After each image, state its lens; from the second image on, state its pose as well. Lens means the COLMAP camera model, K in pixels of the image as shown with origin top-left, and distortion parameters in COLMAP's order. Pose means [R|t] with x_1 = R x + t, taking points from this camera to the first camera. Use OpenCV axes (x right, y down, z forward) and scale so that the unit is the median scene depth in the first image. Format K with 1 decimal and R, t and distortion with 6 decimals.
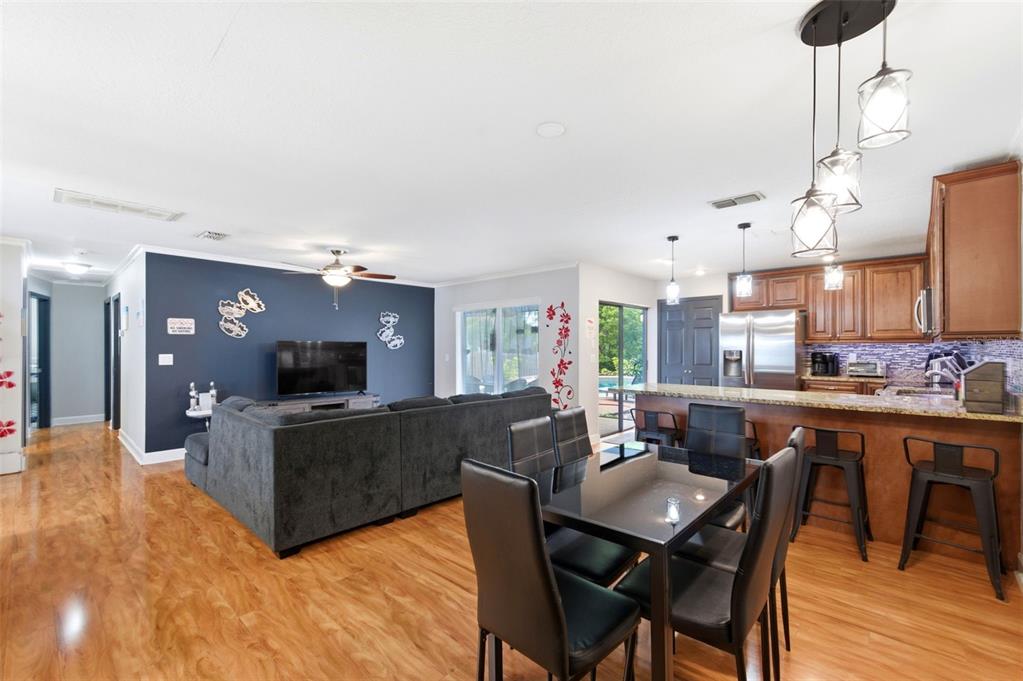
lens RADIAL K [[437.2, 0, 508.2], [0, 437.2, 345.8], [0, 0, 1]] dist [-0.002149, 0.000064]
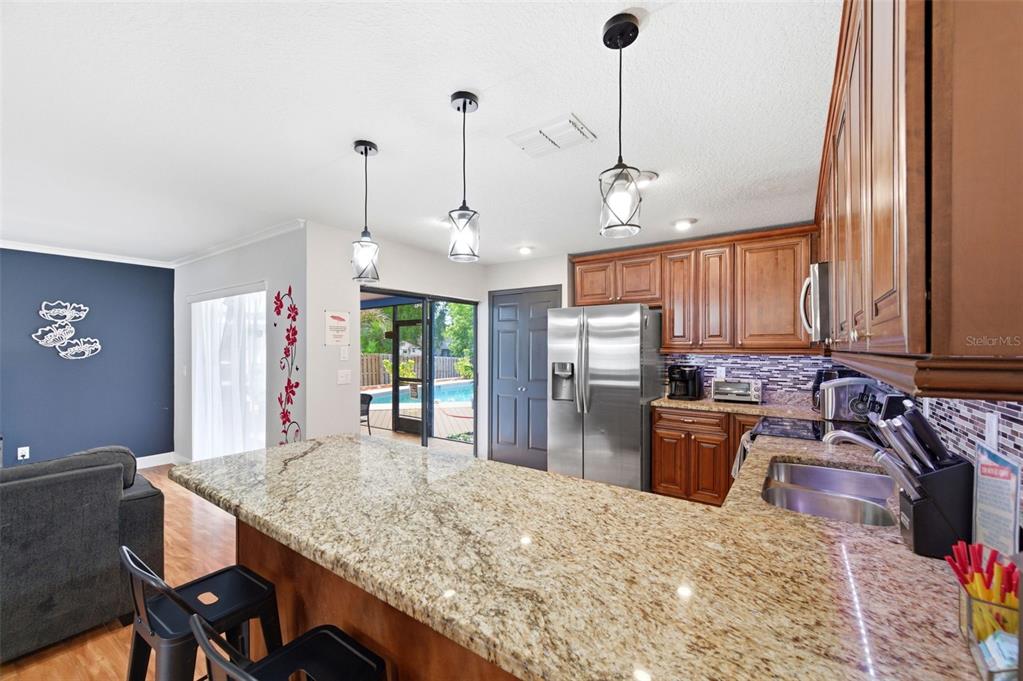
lens RADIAL K [[408.1, 0, 512.2], [0, 408.1, 345.8], [0, 0, 1]] dist [0.000109, -0.000032]
pose [[0.989887, 0.002057, 0.141847, 0.354908], [-0.002225, 0.999997, 0.001020, -0.017404], [-0.141844, -0.001325, 0.989888, 0.386067]]
